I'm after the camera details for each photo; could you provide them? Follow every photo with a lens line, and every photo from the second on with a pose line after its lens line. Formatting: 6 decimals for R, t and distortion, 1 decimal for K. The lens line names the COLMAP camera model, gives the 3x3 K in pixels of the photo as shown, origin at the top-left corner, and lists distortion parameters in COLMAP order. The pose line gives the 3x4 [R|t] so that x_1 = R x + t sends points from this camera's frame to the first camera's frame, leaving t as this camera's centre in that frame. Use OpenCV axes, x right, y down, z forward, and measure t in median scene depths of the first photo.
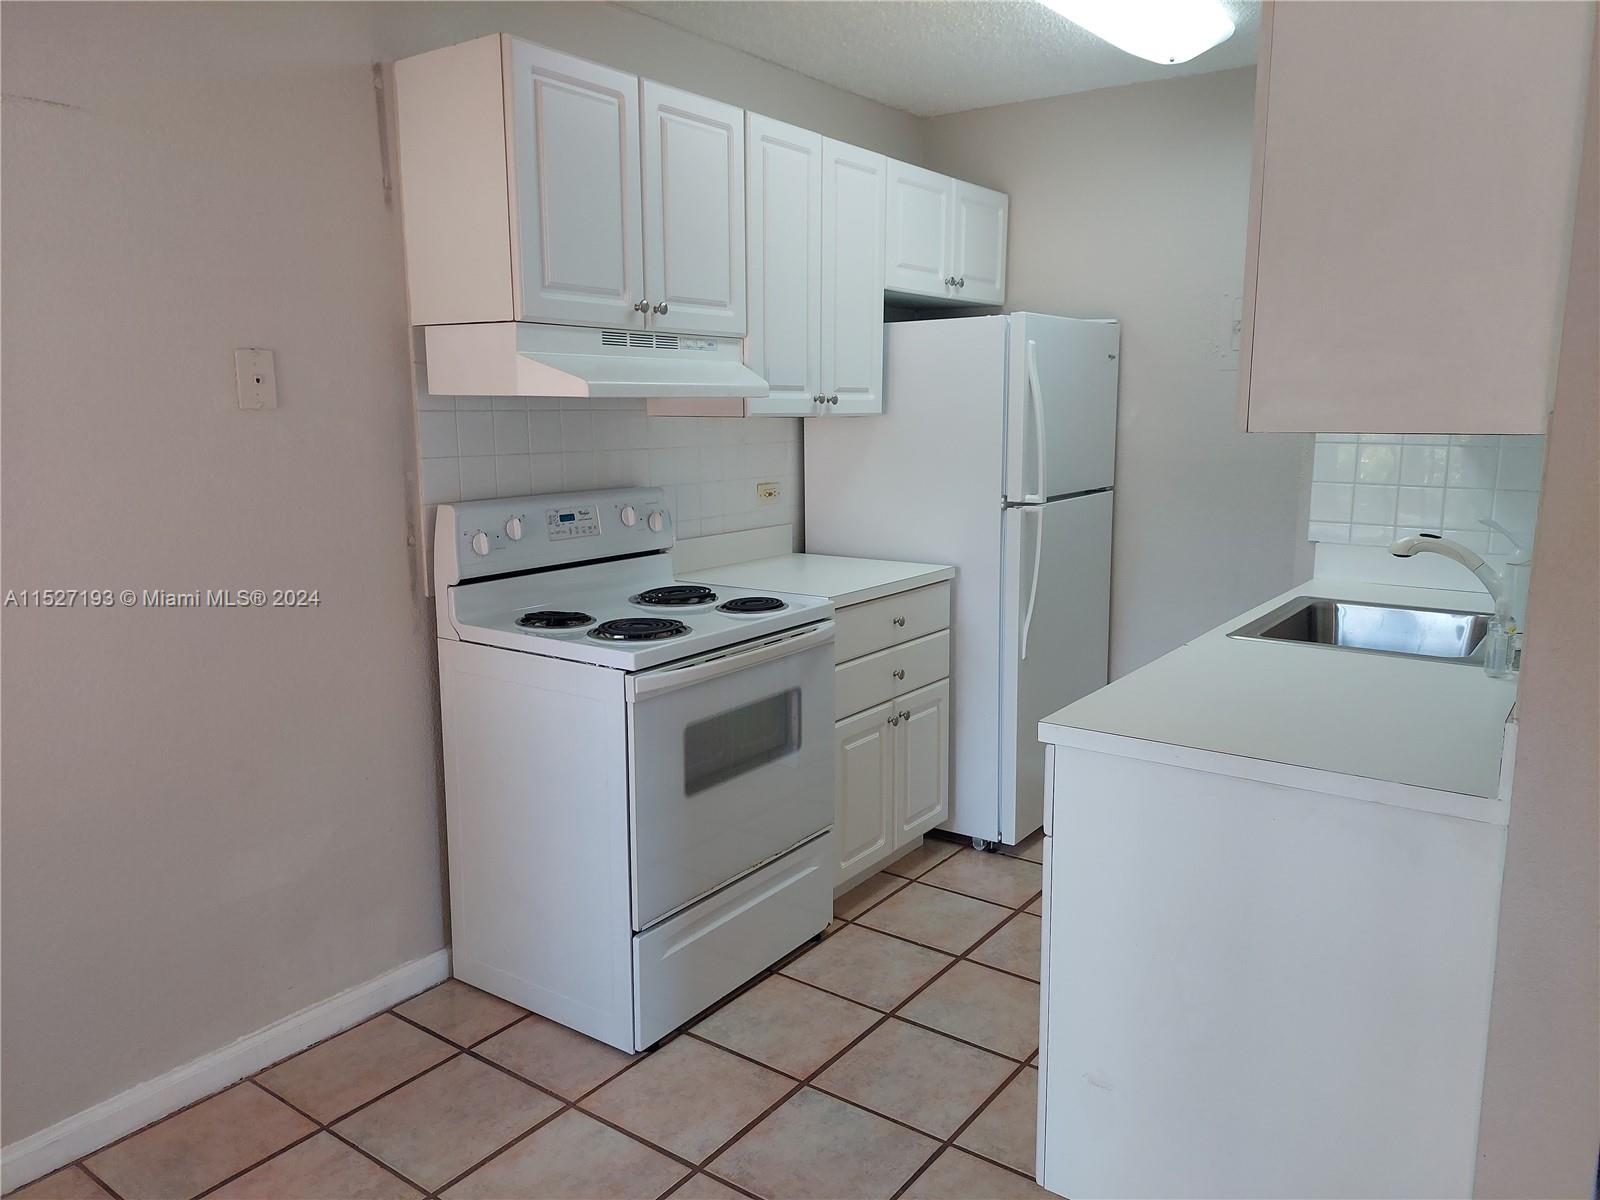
lens RADIAL K [[1156.2, 0, 784.1], [0, 1156.2, 597.3], [0, 0, 1]] dist [0.042415, -0.028375]
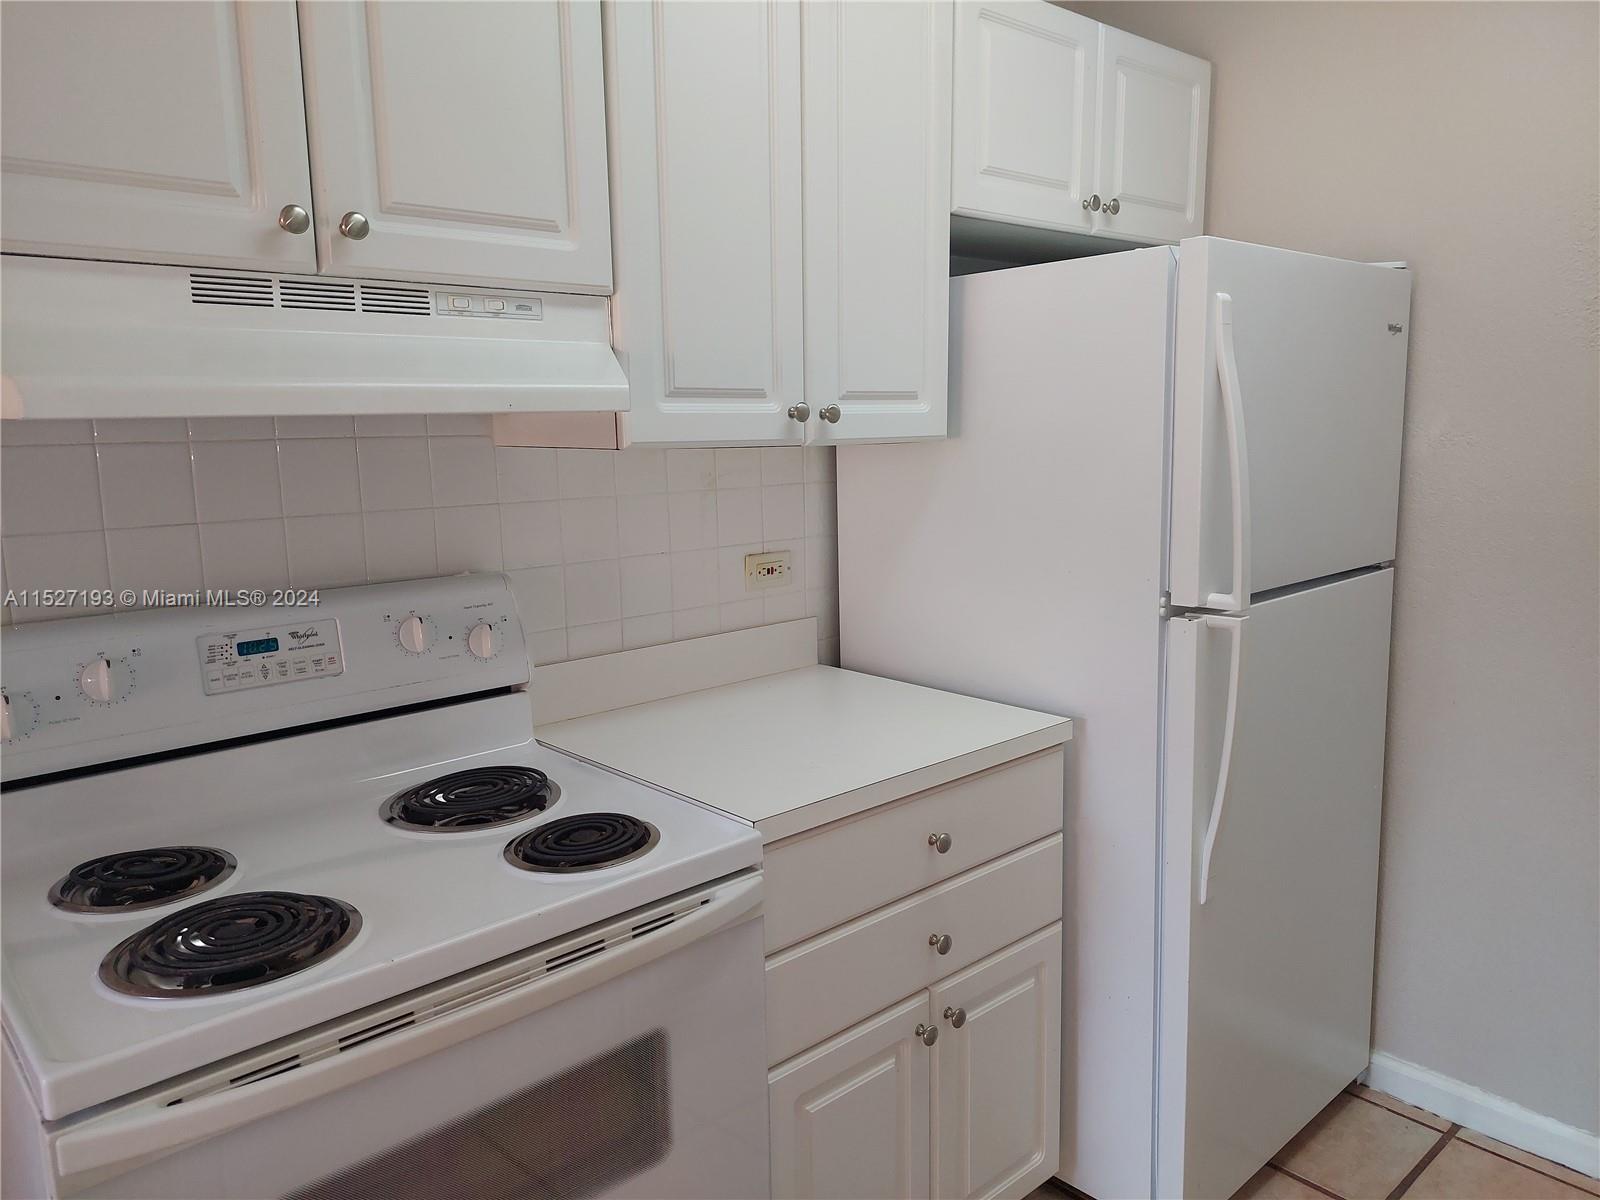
lens RADIAL K [[1156.2, 0, 817.7], [0, 1156.2, 587.6], [0, 0, 1]] dist [0.042415, -0.028375]
pose [[0.982251, 0.018236, -0.186683, 0.137556], [-0.020700, 0.999722, -0.011257, -0.083379], [0.186426, 0.014922, 0.982356, 0.470737]]
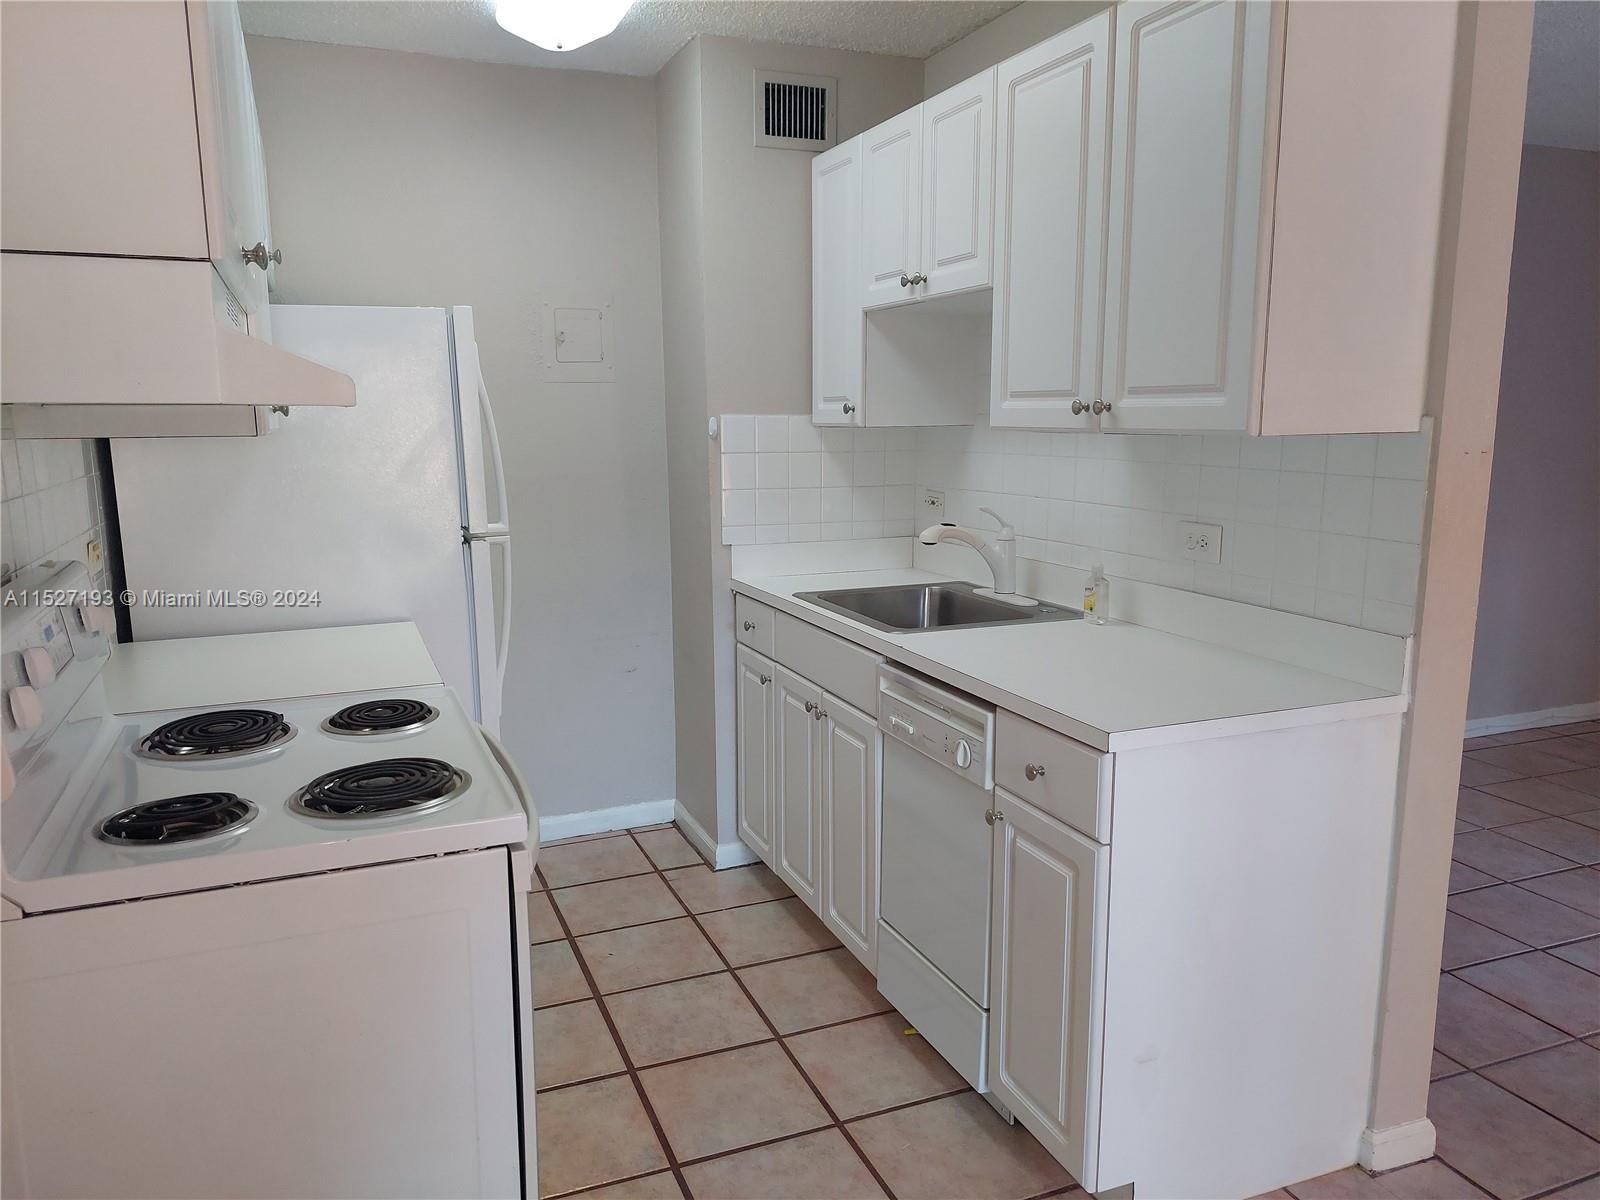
lens RADIAL K [[1156.2, 0, 799.8], [0, 1156.2, 601.7], [0, 0, 1]] dist [0.042415, -0.028375]
pose [[0.507586, -0.139112, 0.850297, -0.409934], [0.144347, 0.986661, 0.075254, -0.064872], [-0.849424, 0.084540, 0.520896, 0.381657]]
